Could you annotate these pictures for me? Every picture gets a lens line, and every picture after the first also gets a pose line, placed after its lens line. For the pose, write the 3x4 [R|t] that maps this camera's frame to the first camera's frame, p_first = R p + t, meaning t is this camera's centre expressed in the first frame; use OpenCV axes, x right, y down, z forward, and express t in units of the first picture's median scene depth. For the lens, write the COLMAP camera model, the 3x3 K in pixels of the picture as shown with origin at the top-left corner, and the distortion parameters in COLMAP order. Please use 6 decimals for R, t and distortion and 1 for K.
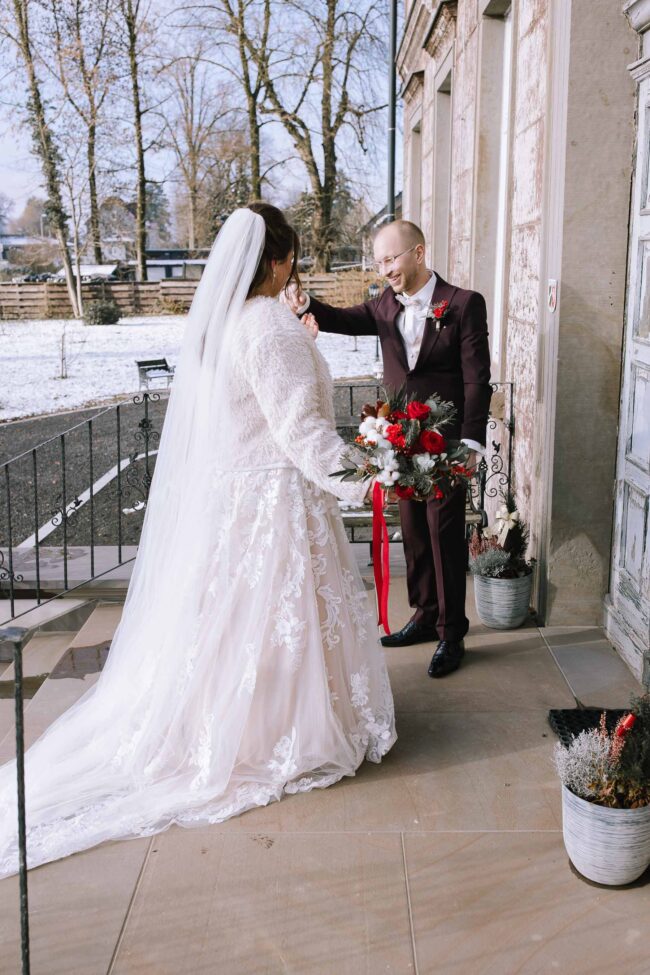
lens RADIAL K [[943.4, 0, 325.0], [0, 943.4, 487.5], [0, 0, 1]] dist [-0.001028, -0.000633]
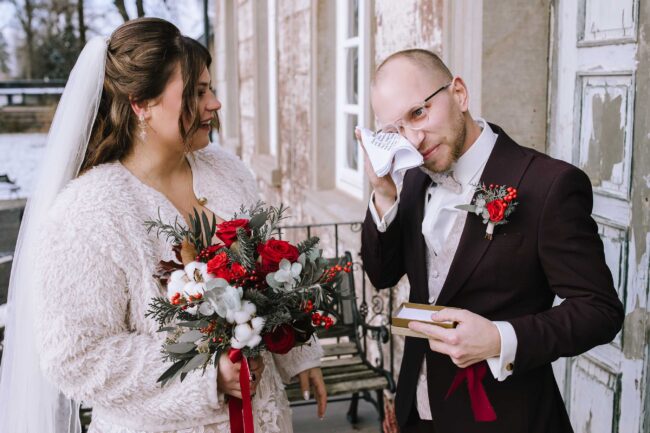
lens RADIAL K [[611.1, 0, 277.3], [0, 611.1, 180.3], [0, 0, 1]] dist [-0.002363, 0.002123]
pose [[0.969611, -0.034393, 0.242222, -0.041897], [0.055287, 0.995261, -0.079998, -0.072173], [-0.238322, 0.090959, 0.966917, 0.281203]]
